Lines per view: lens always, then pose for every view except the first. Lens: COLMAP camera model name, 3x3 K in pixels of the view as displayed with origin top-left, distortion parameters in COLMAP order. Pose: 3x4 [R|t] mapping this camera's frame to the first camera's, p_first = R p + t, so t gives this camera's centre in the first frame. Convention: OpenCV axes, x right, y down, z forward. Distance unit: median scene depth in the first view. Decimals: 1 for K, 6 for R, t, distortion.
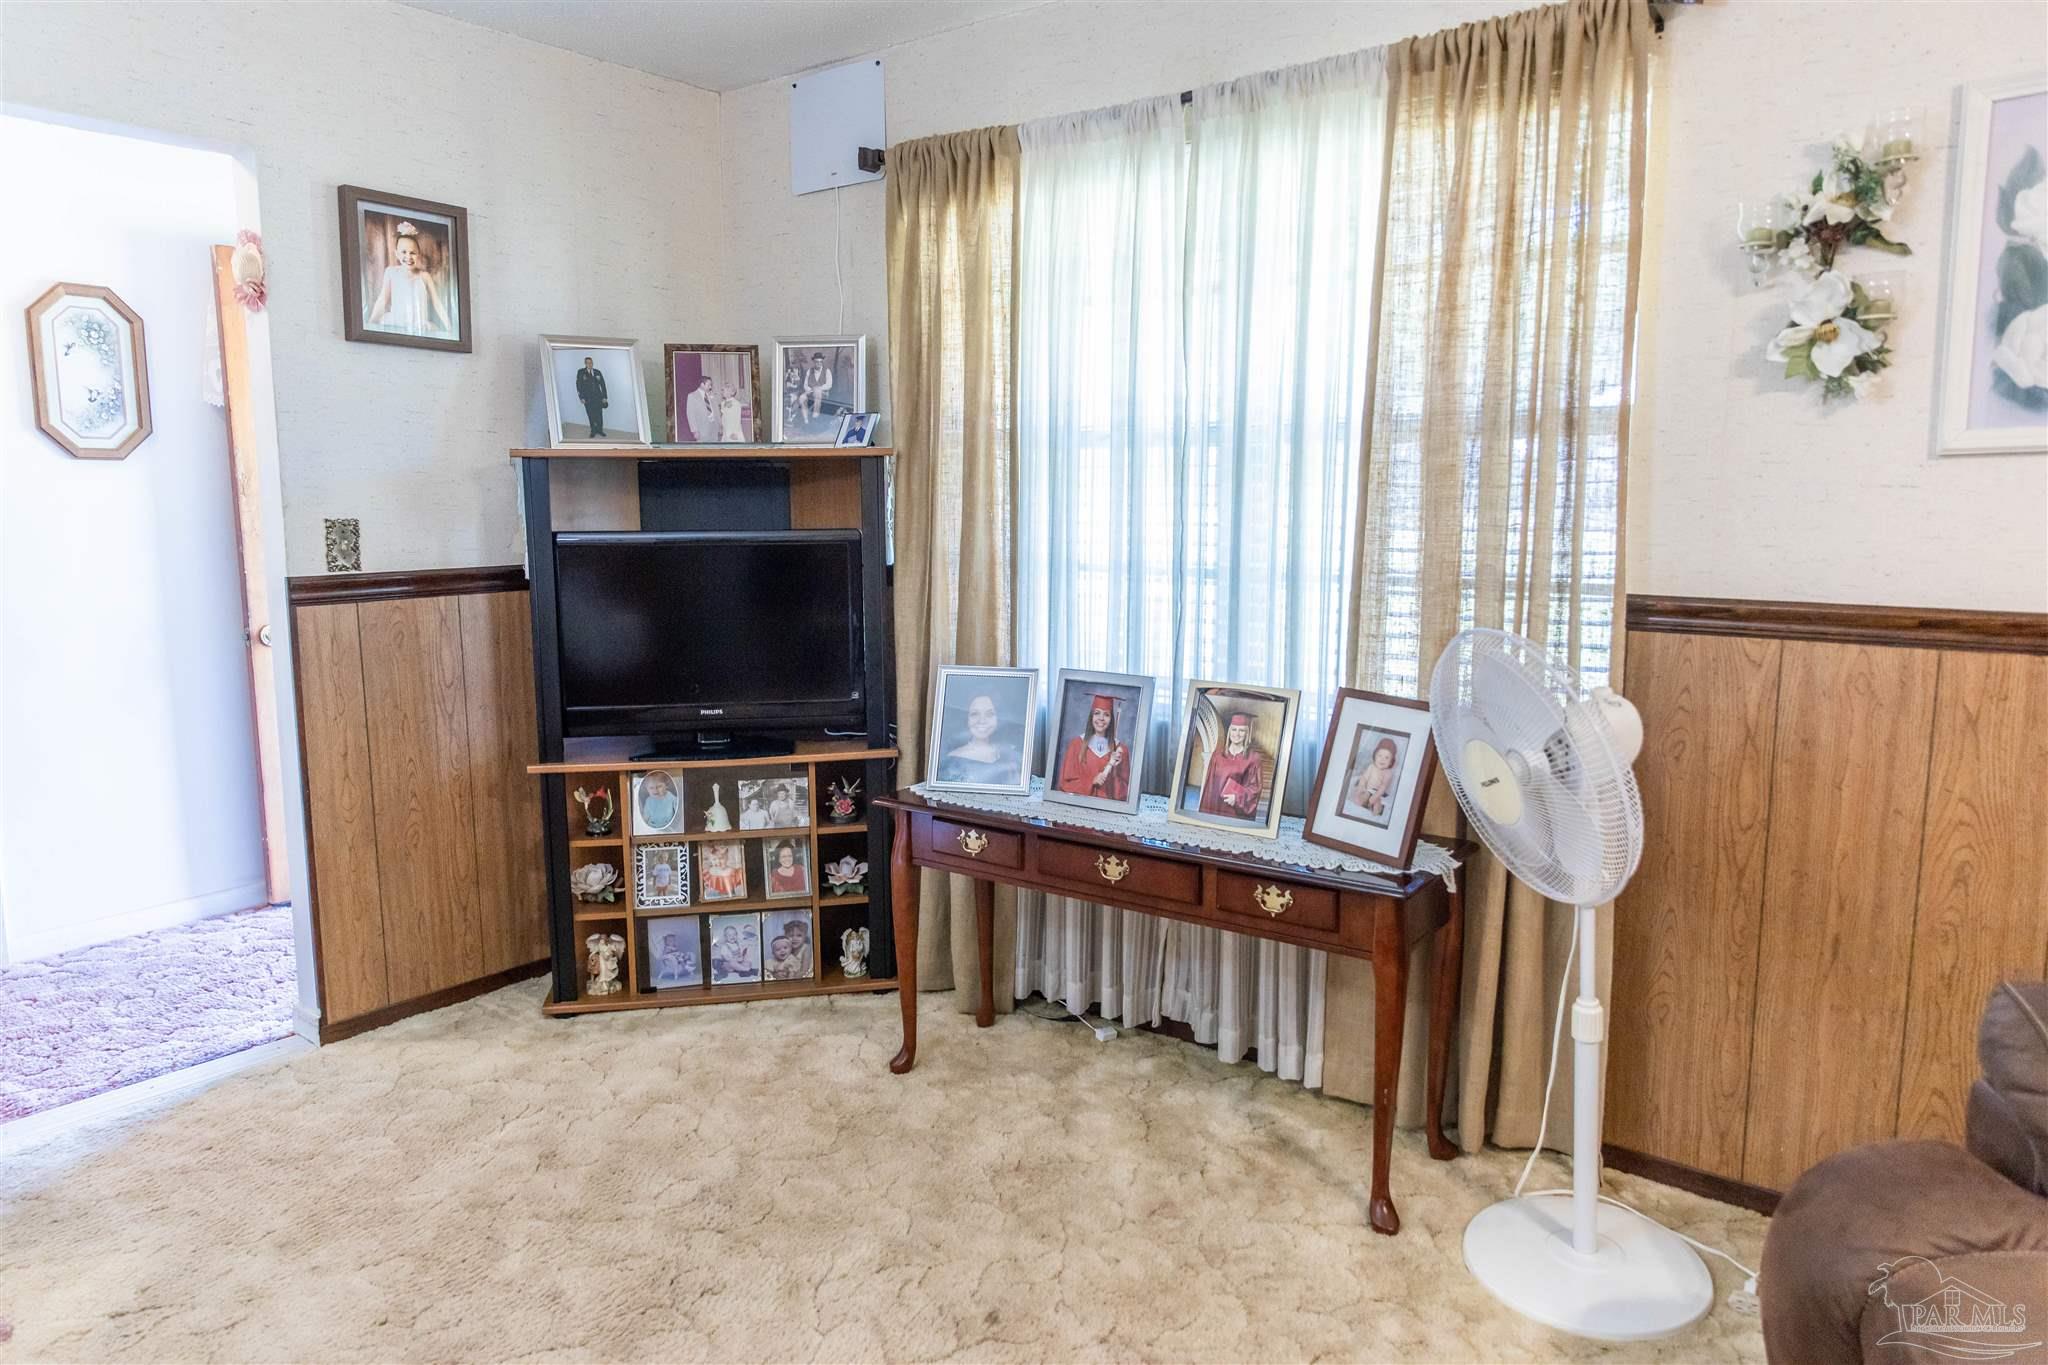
lens RADIAL K [[1357.7, 0, 1026.4], [0, 1357.7, 678.6], [0, 0, 1]] dist [0.013800, -0.003397]
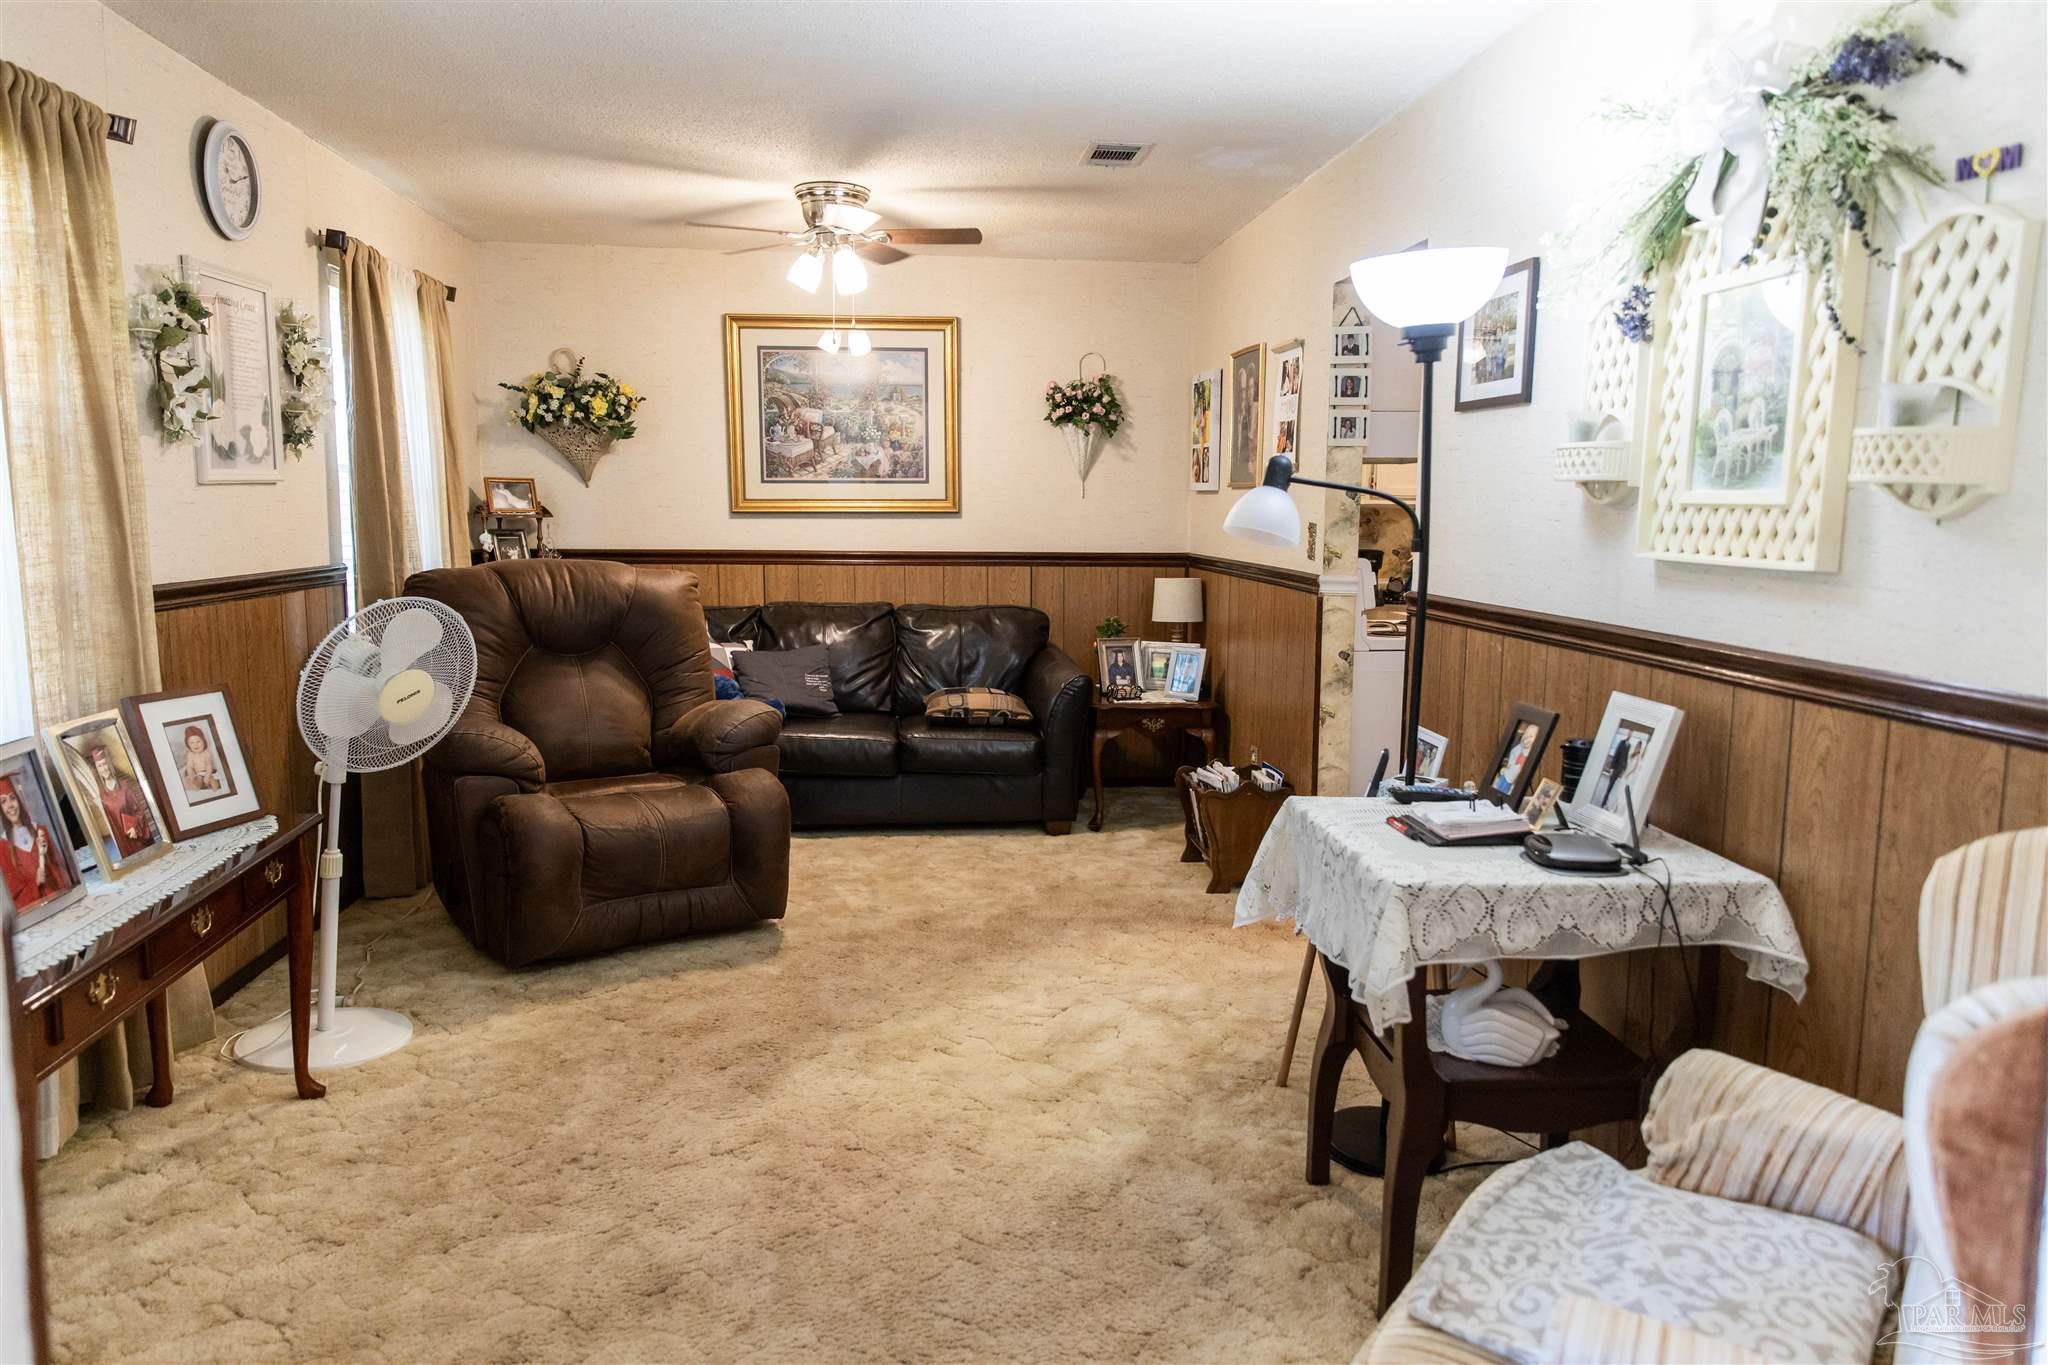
lens RADIAL K [[1389.6, 0, 1028.4], [0, 1389.6, 678.0], [0, 0, 1]] dist [0.015282, -0.005556]
pose [[-0.694421, -0.096873, 0.713019, -0.947651], [0.093647, 0.970303, 0.223032, -0.171380], [-0.713449, 0.221650, -0.664726, 1.150984]]
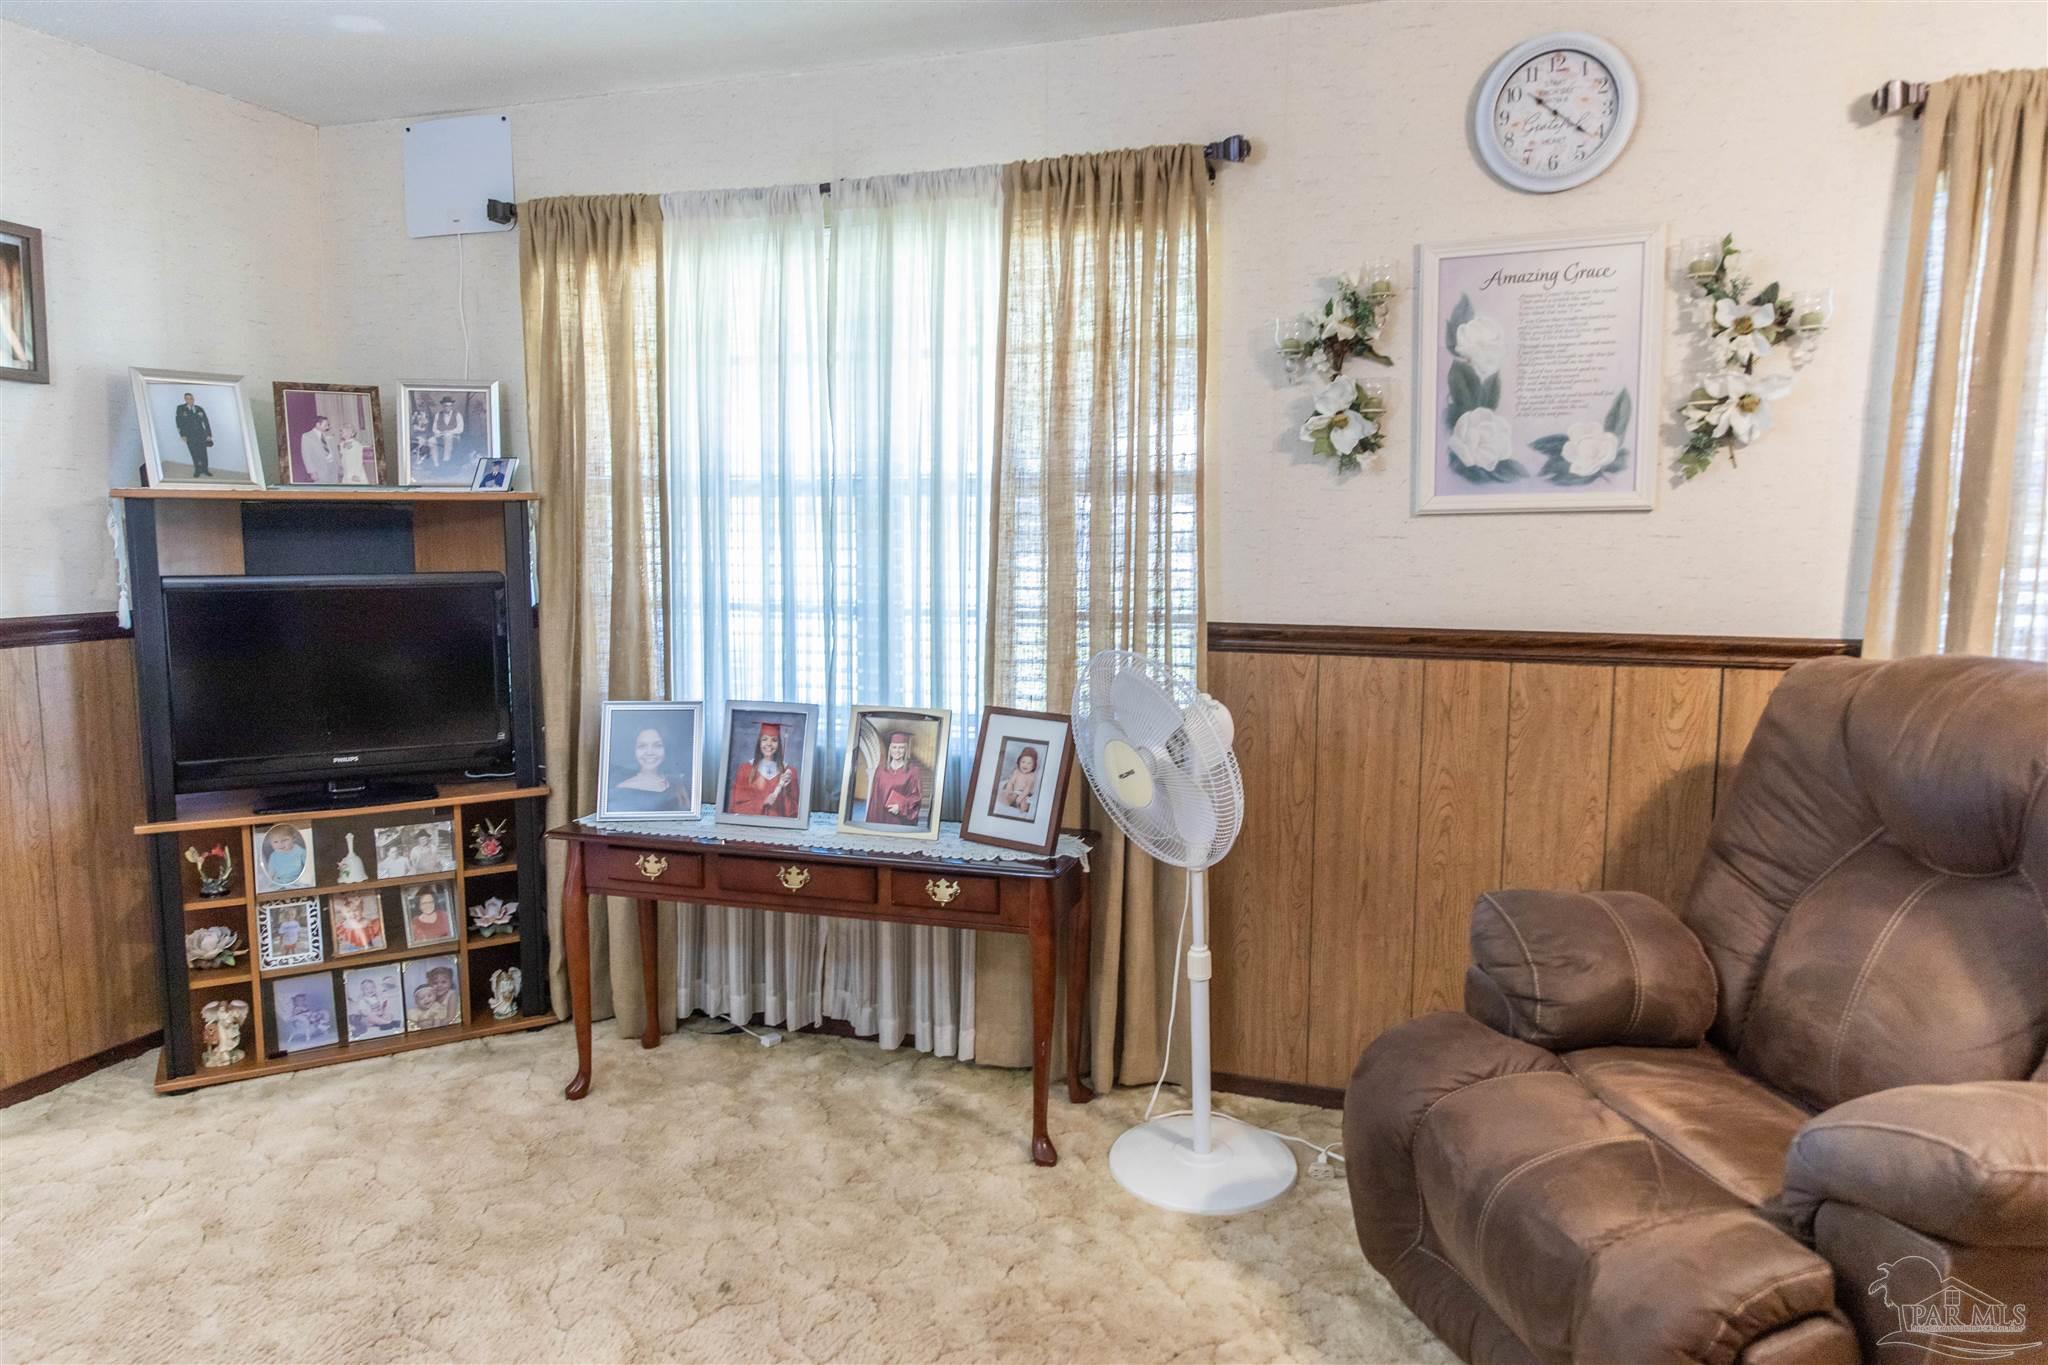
lens RADIAL K [[1357.7, 0, 1026.4], [0, 1357.7, 678.6], [0, 0, 1]] dist [0.013800, -0.003397]
pose [[0.944359, -0.030728, 0.327477, -0.110625], [0.040032, 0.998963, -0.021706, 0.009170], [-0.326471, 0.033607, 0.944610, -0.106644]]
